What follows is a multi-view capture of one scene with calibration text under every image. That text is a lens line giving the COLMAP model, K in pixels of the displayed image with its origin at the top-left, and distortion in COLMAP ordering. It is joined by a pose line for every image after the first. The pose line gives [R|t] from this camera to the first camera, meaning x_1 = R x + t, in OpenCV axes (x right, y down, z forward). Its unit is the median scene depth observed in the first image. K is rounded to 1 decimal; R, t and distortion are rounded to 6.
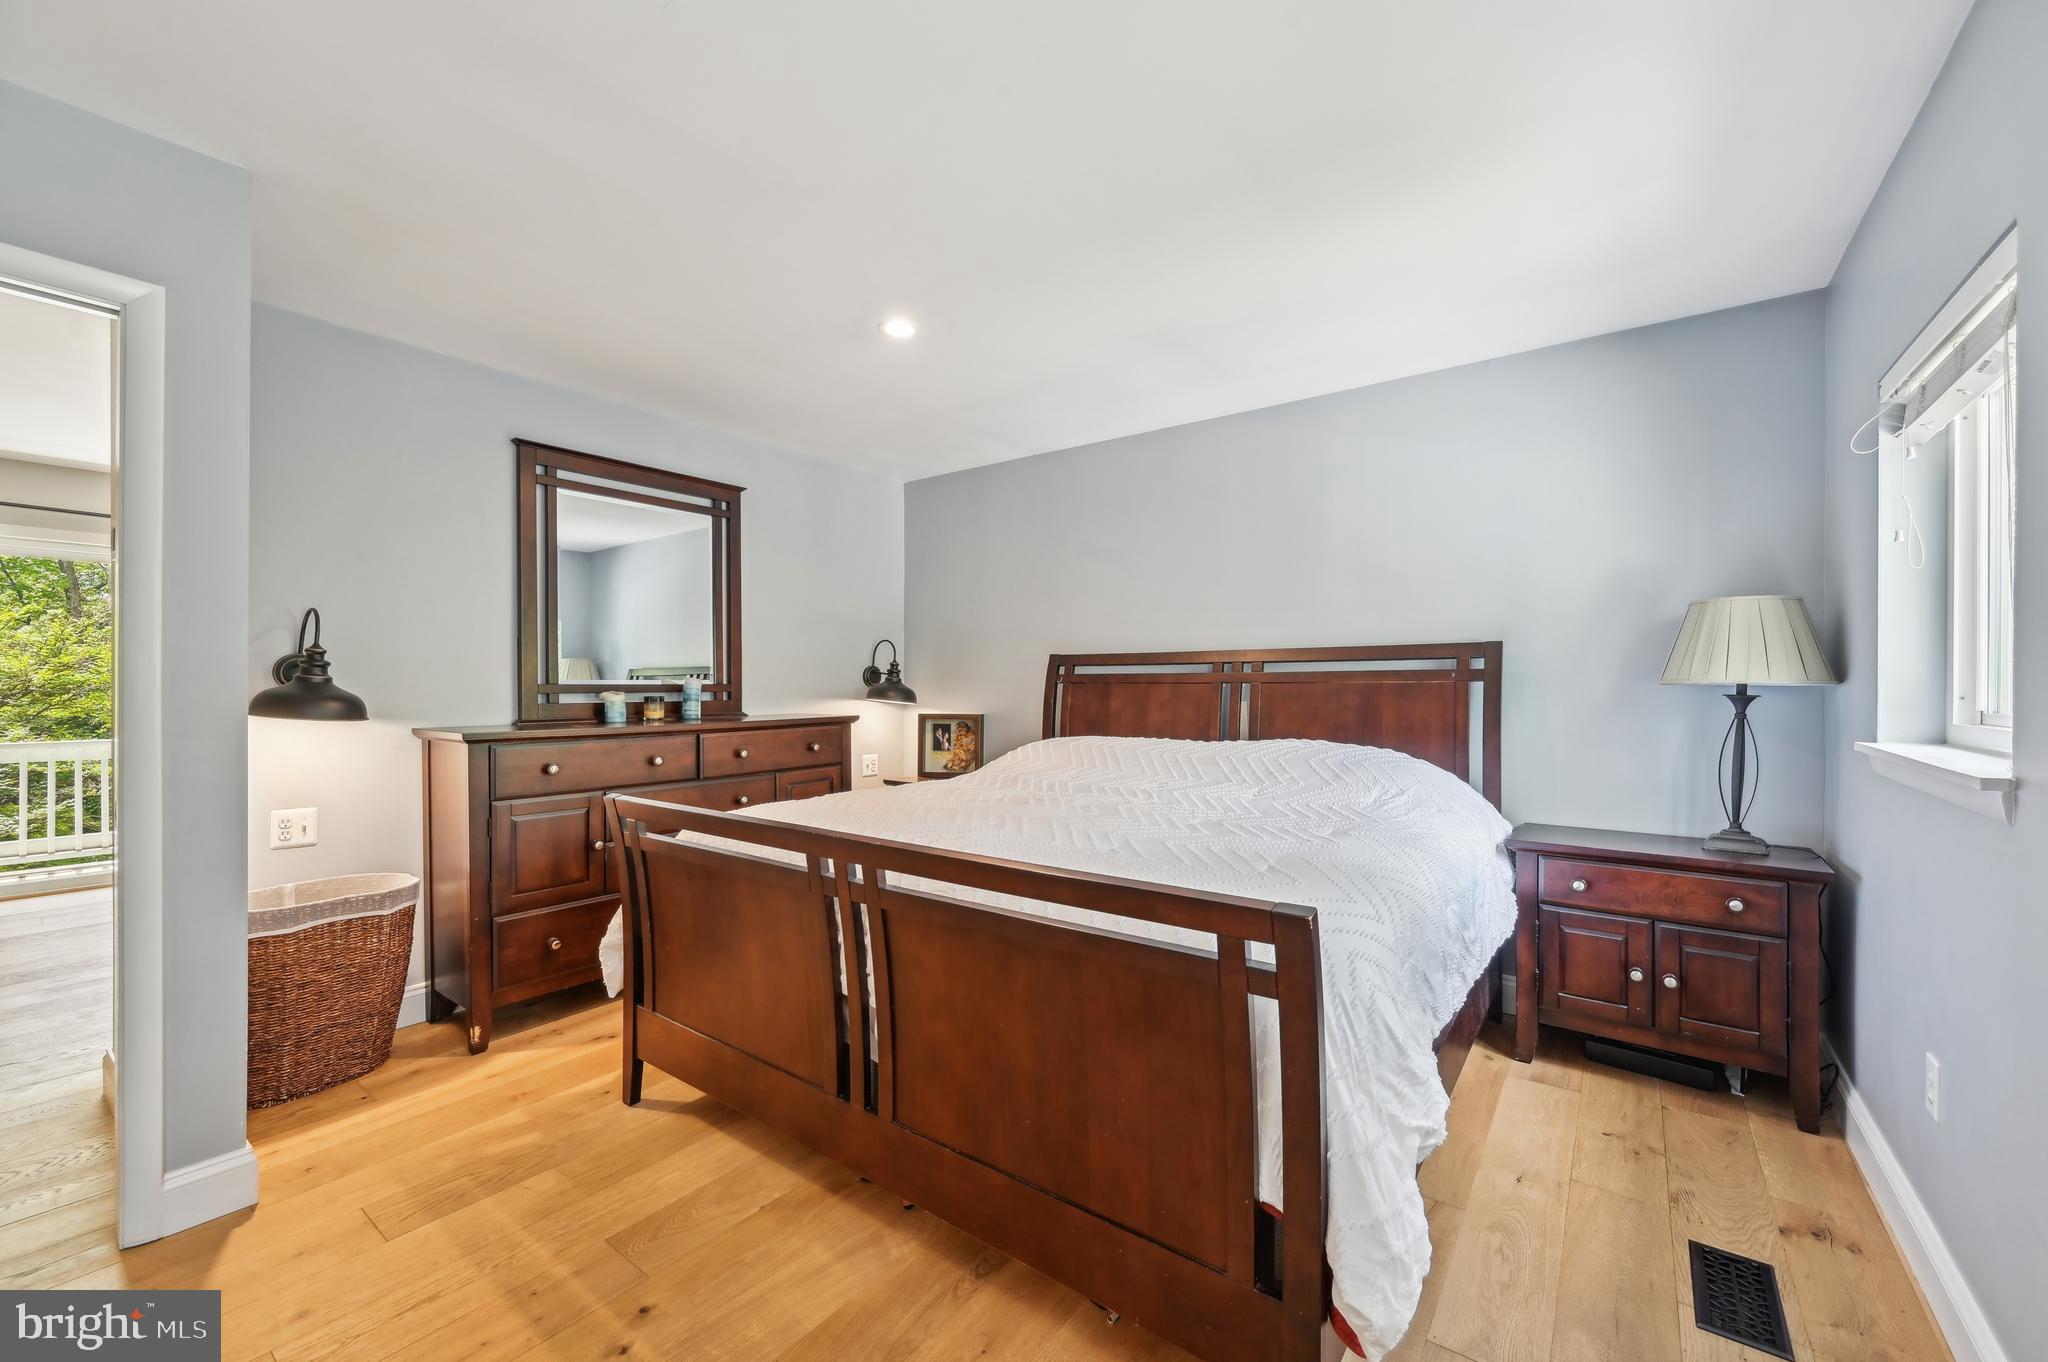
lens RADIAL K [[808.5, 0, 1034.2], [0, 808.5, 687.0], [0, 0, 1]] dist [-0.001189, -0.000368]
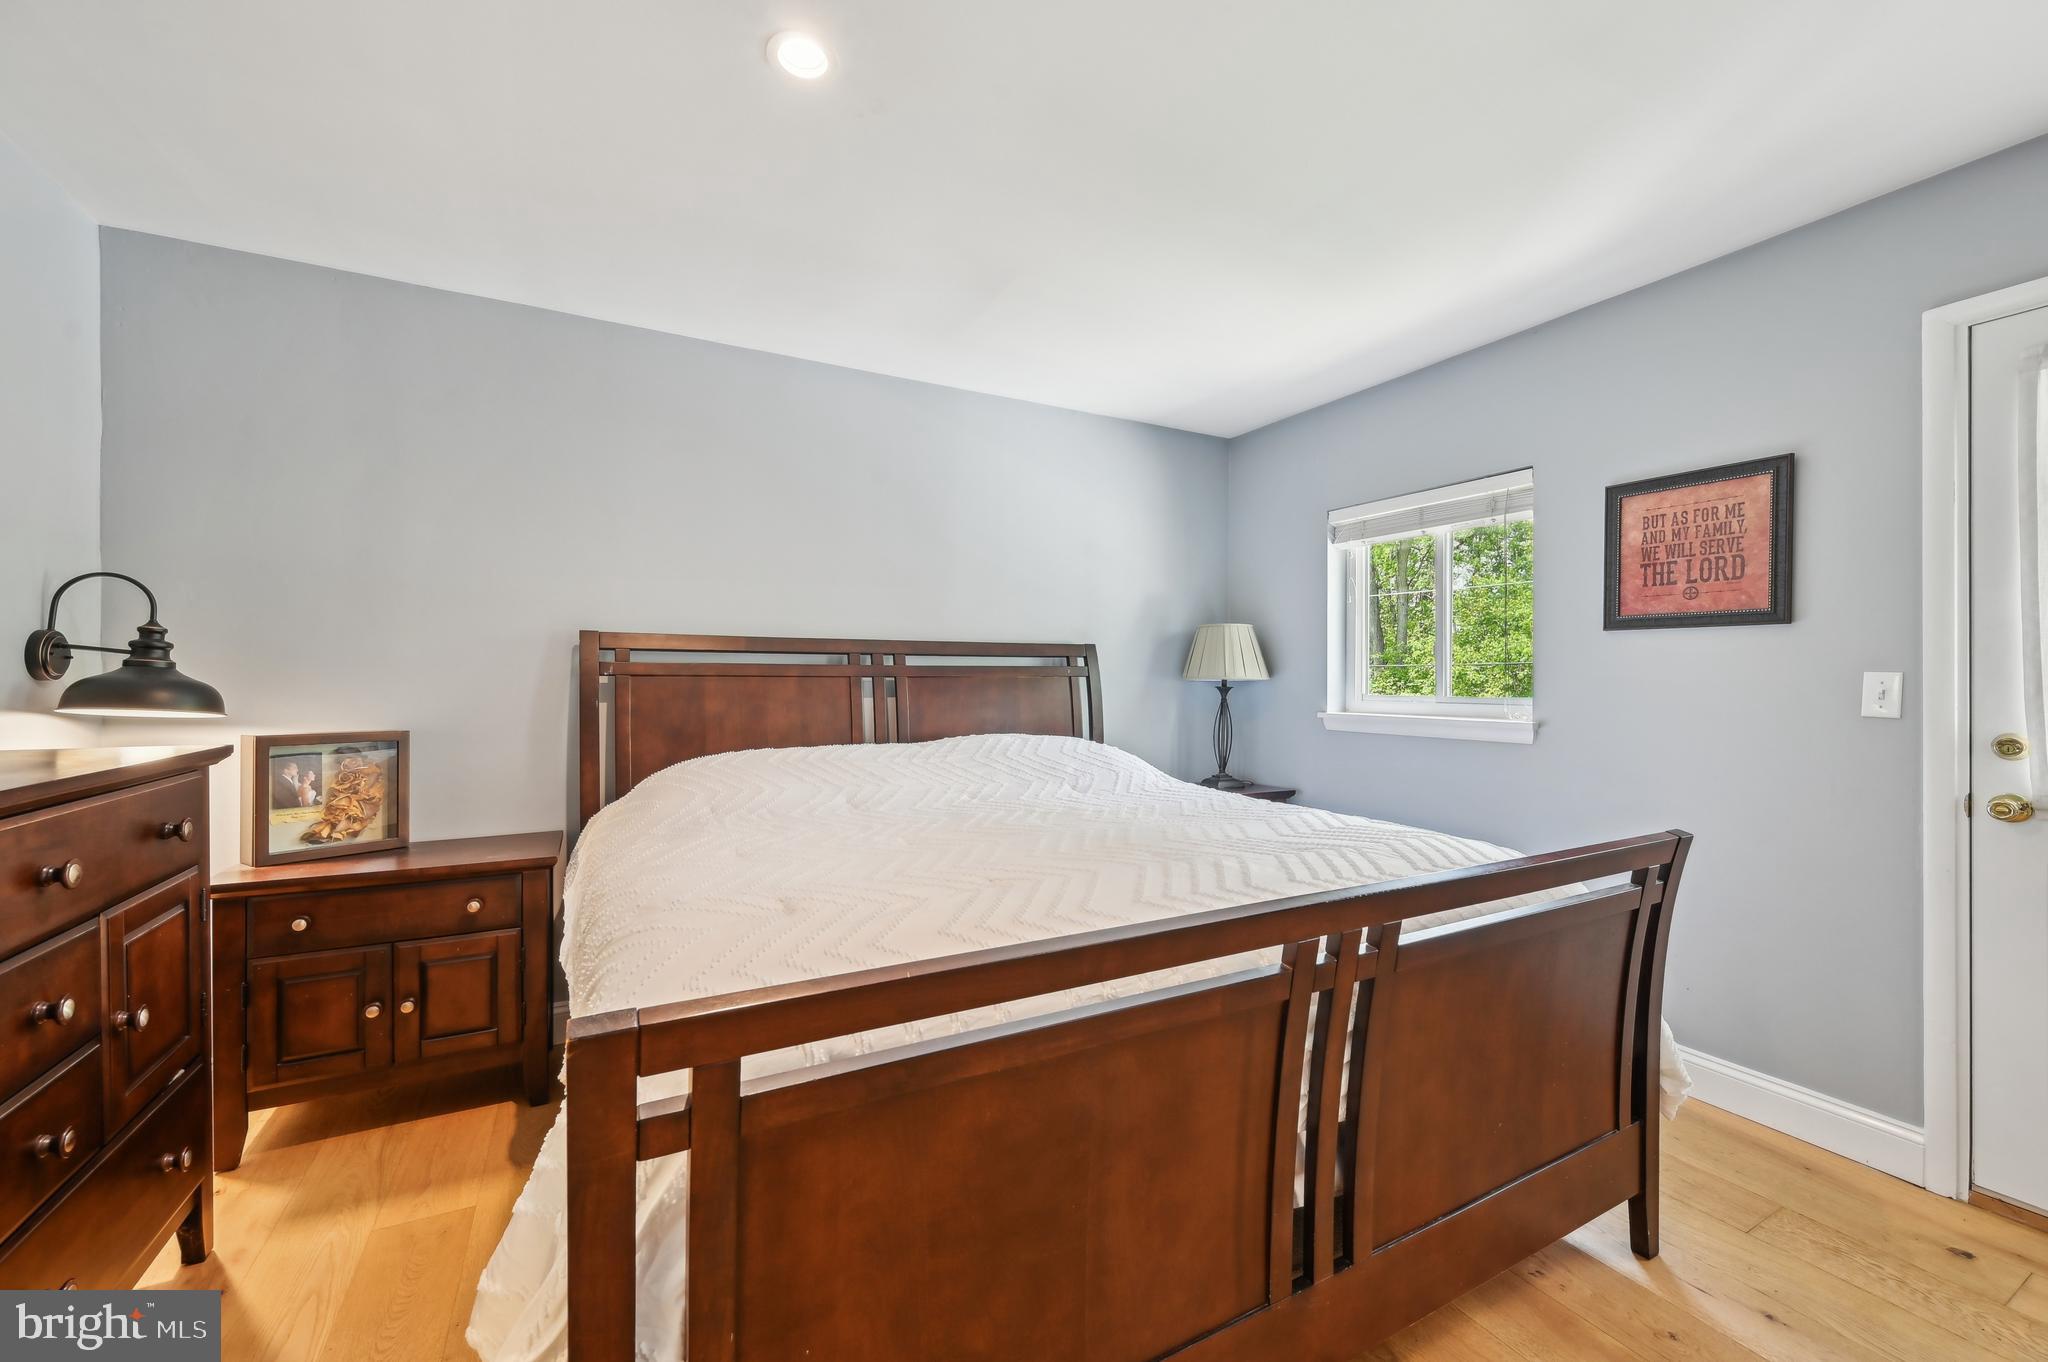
lens RADIAL K [[808.5, 0, 1038.2], [0, 808.5, 693.1], [0, 0, 1]] dist [-0.001189, -0.000368]
pose [[0.415022, -0.011411, 0.909740, -0.474438], [0.000043, 0.999922, 0.012523, 0.001695], [-0.909811, -0.005158, 0.414990, 0.459965]]
